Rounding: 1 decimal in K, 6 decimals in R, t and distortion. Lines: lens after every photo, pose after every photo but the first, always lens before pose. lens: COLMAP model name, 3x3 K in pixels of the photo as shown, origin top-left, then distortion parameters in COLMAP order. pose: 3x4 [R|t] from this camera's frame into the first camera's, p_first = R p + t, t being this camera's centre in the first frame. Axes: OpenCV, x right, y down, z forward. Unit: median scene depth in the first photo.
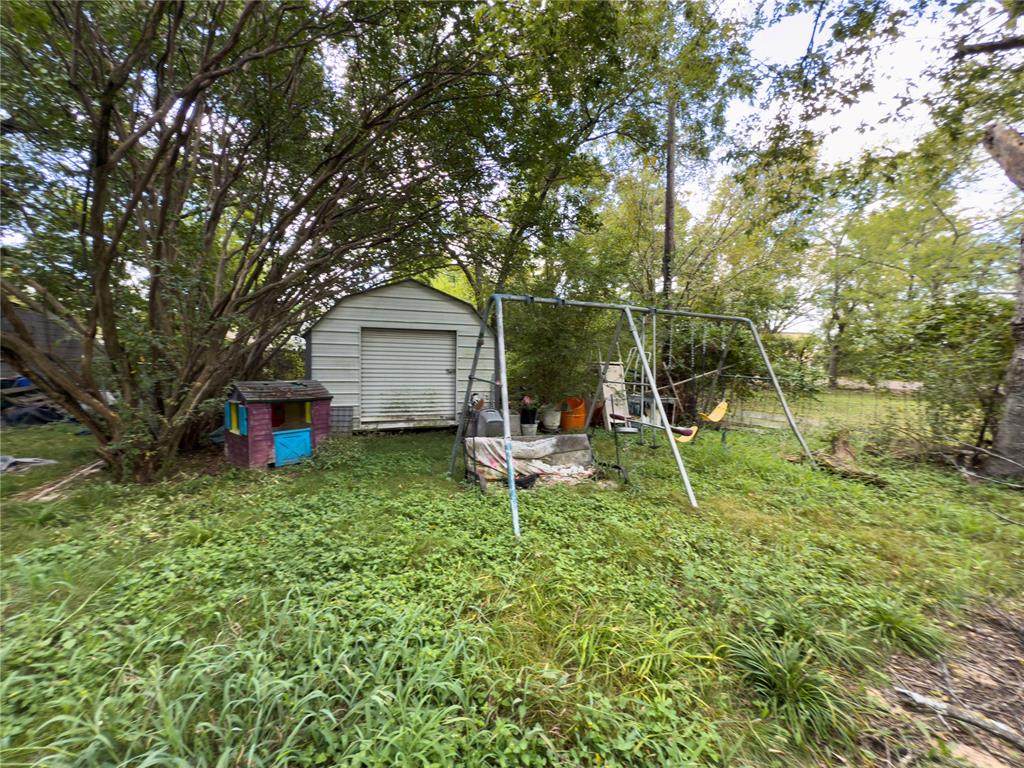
lens RADIAL K [[407.1, 0, 512.9], [0, 407.1, 381.0], [0, 0, 1]] dist [-0.000953, 0.000363]
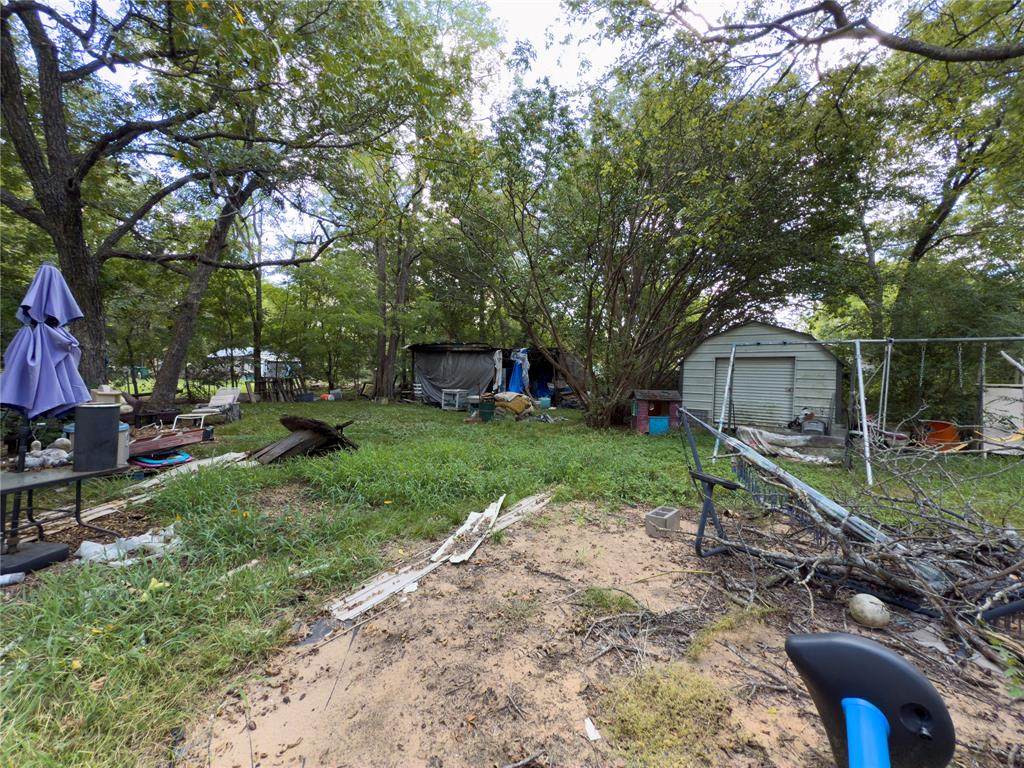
lens RADIAL K [[407.1, 0, 512.9], [0, 407.1, 381.0], [0, 0, 1]] dist [-0.000953, 0.000363]
pose [[0.526655, 0.009885, -0.850022, 1.050008], [-0.054918, 0.998239, -0.022418, 0.056156], [0.848303, 0.058488, 0.526270, -0.844703]]
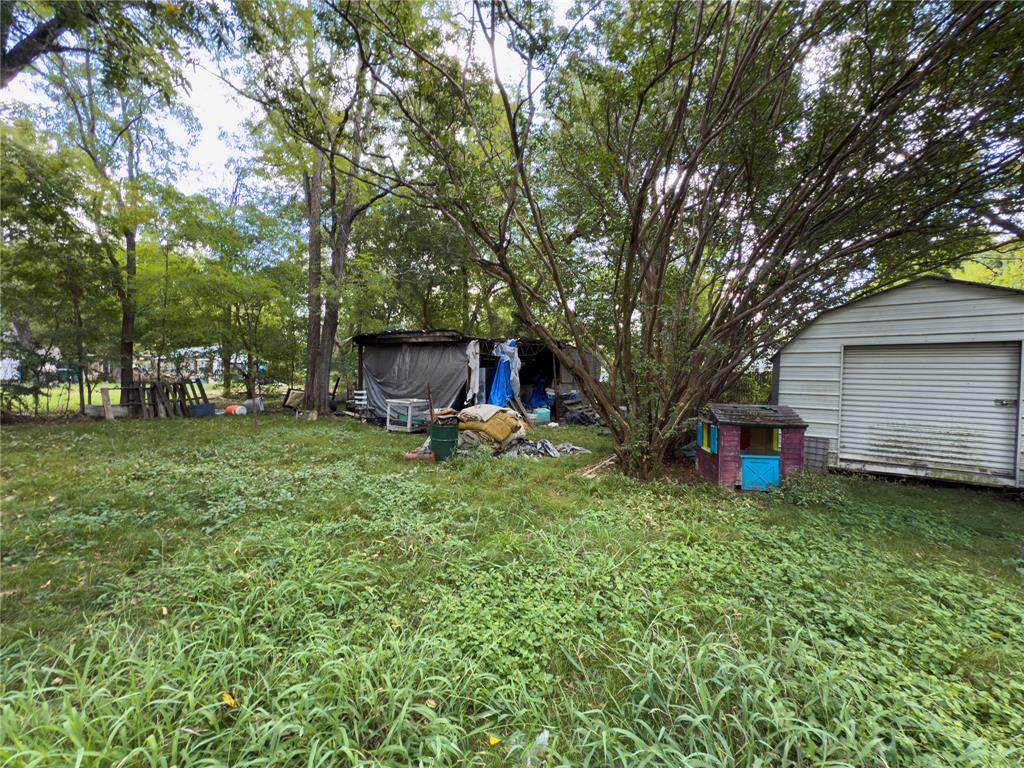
lens RADIAL K [[407.1, 0, 512.9], [0, 407.1, 381.0], [0, 0, 1]] dist [-0.000953, 0.000363]
pose [[0.535139, 0.002855, -0.844759, -0.054596], [-0.050588, 0.998308, -0.028672, -0.000869], [0.843248, 0.058078, 0.534378, -0.052809]]
